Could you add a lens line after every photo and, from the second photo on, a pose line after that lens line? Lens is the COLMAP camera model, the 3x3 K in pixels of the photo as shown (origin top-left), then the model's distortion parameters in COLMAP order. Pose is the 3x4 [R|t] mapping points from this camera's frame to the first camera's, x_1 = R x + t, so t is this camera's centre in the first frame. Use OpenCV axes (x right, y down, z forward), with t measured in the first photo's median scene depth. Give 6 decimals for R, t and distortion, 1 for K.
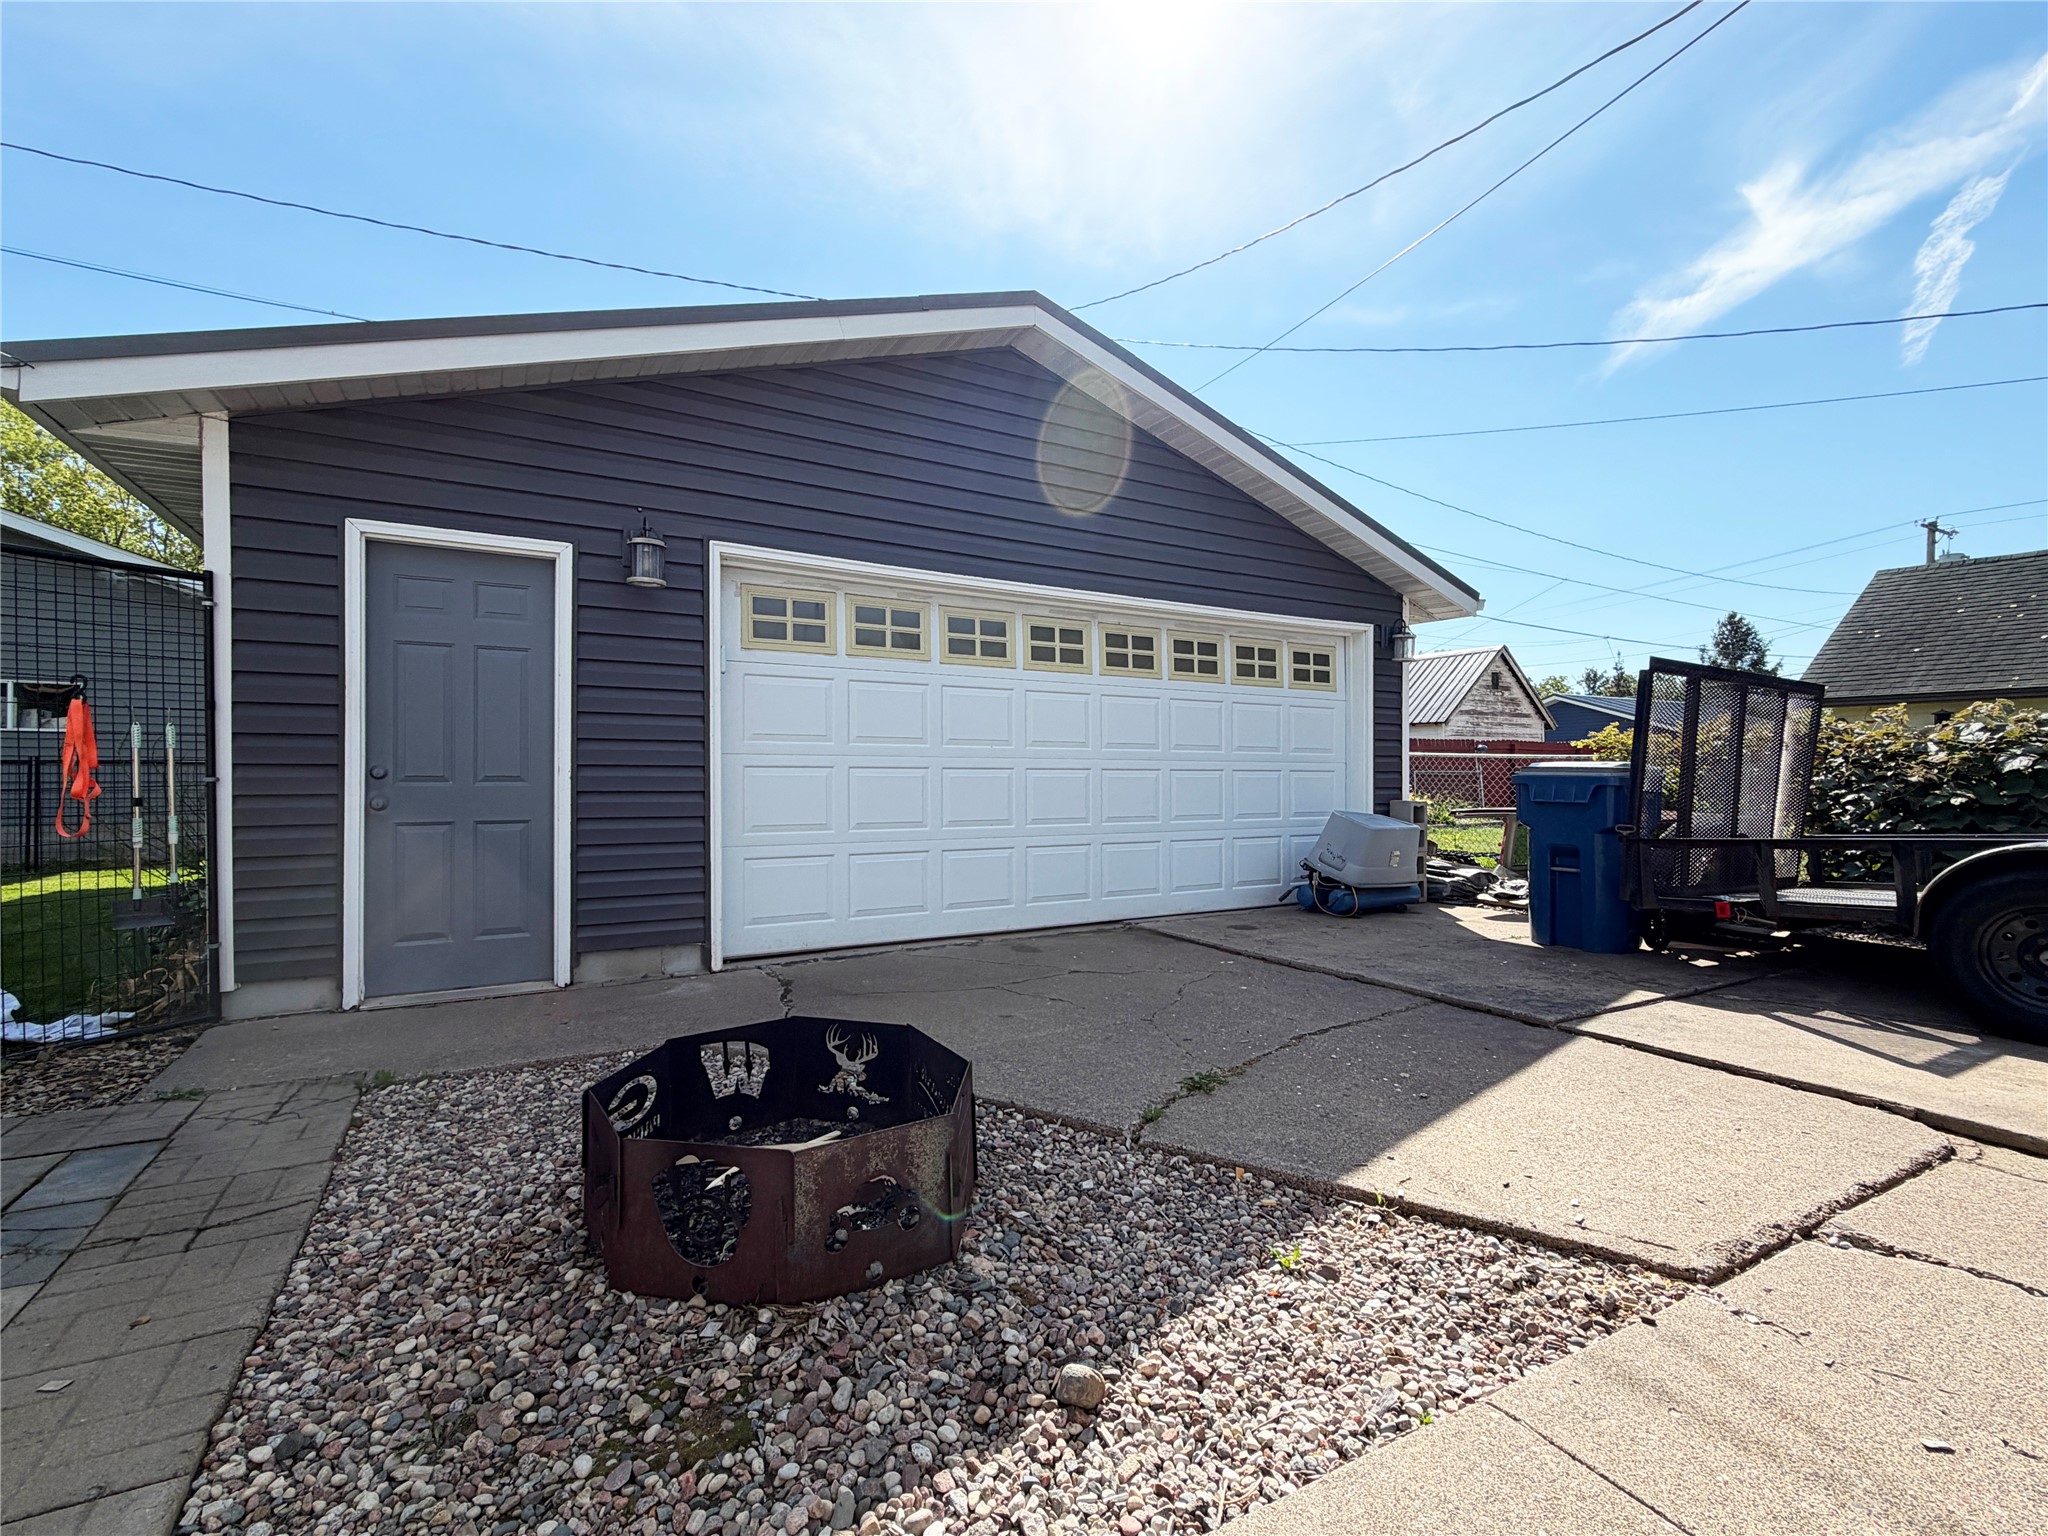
lens RADIAL K [[903.4, 0, 1026.8], [0, 903.4, 770.8], [0, 0, 1]] dist [0.002127, 0.000284]
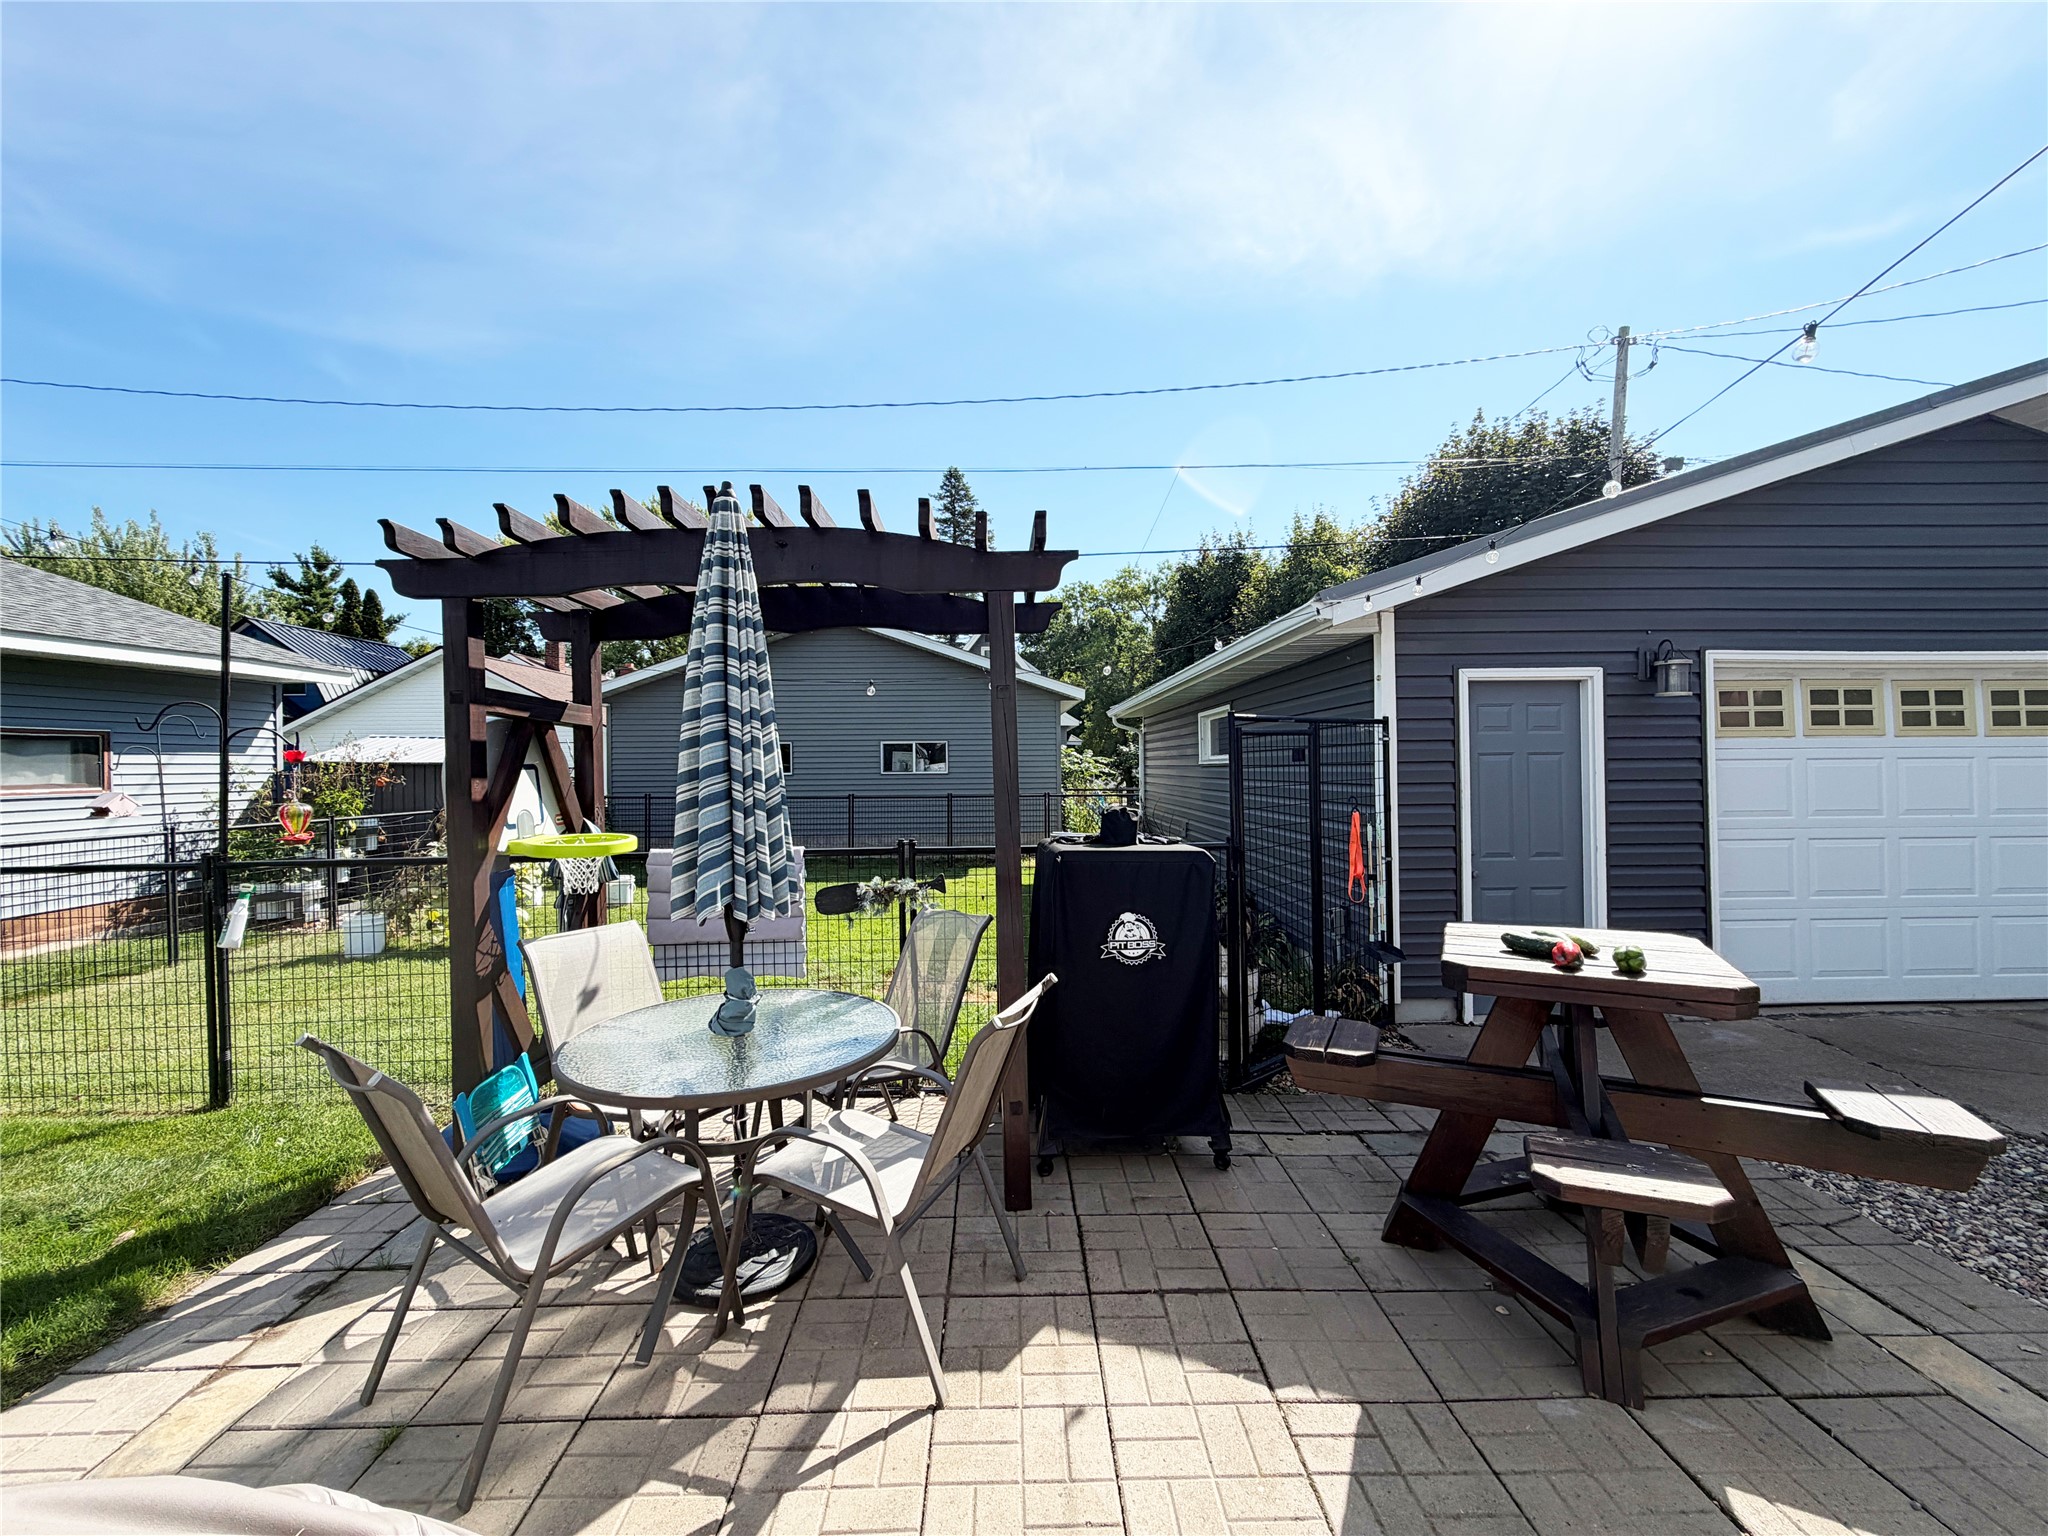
lens RADIAL K [[815.4, 0, 1020.6], [0, 815.4, 770.7], [0, 0, 1]] dist [-0.000422, -0.000006]
pose [[0.879884, -0.010703, -0.475069, -0.741780], [0.015139, 0.999870, 0.005512, -0.139112], [0.474948, -0.012042, 0.879931, -0.411412]]
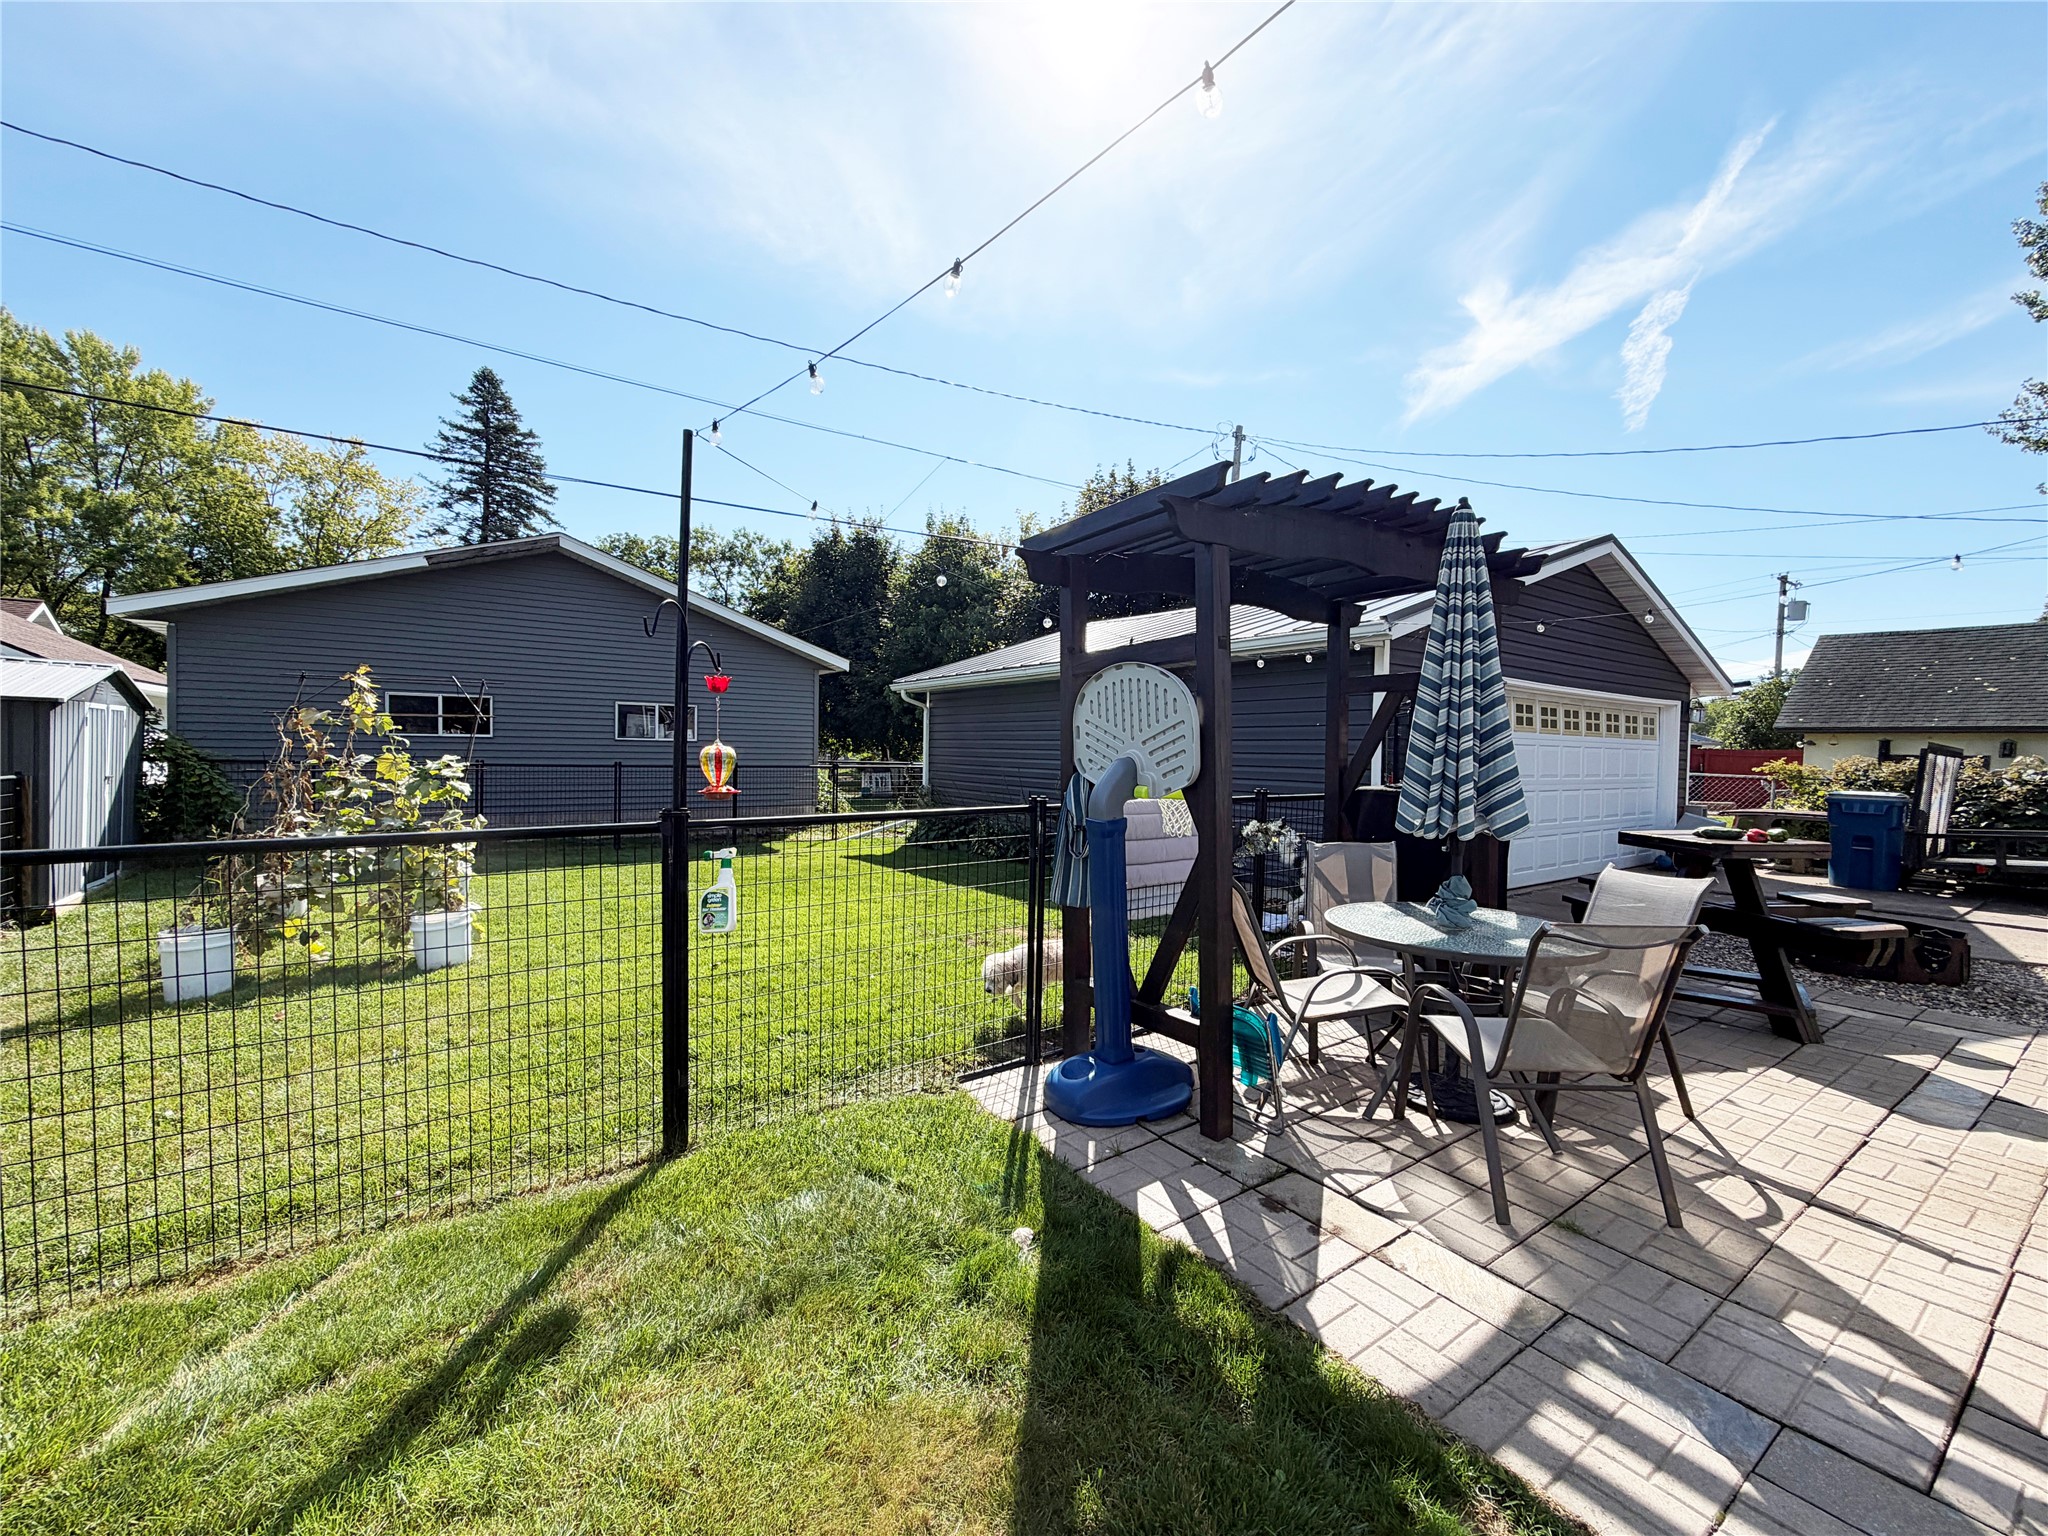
lens RADIAL K [[818.0, 0, 1019.2], [0, 818.0, 770.9], [0, 0, 1]] dist [0.001020, 0.000356]
pose [[0.995839, 0.010494, 0.090525, -1.769883], [-0.013216, 0.999477, 0.029525, -0.109672], [-0.090168, -0.030598, 0.995456, -0.742526]]
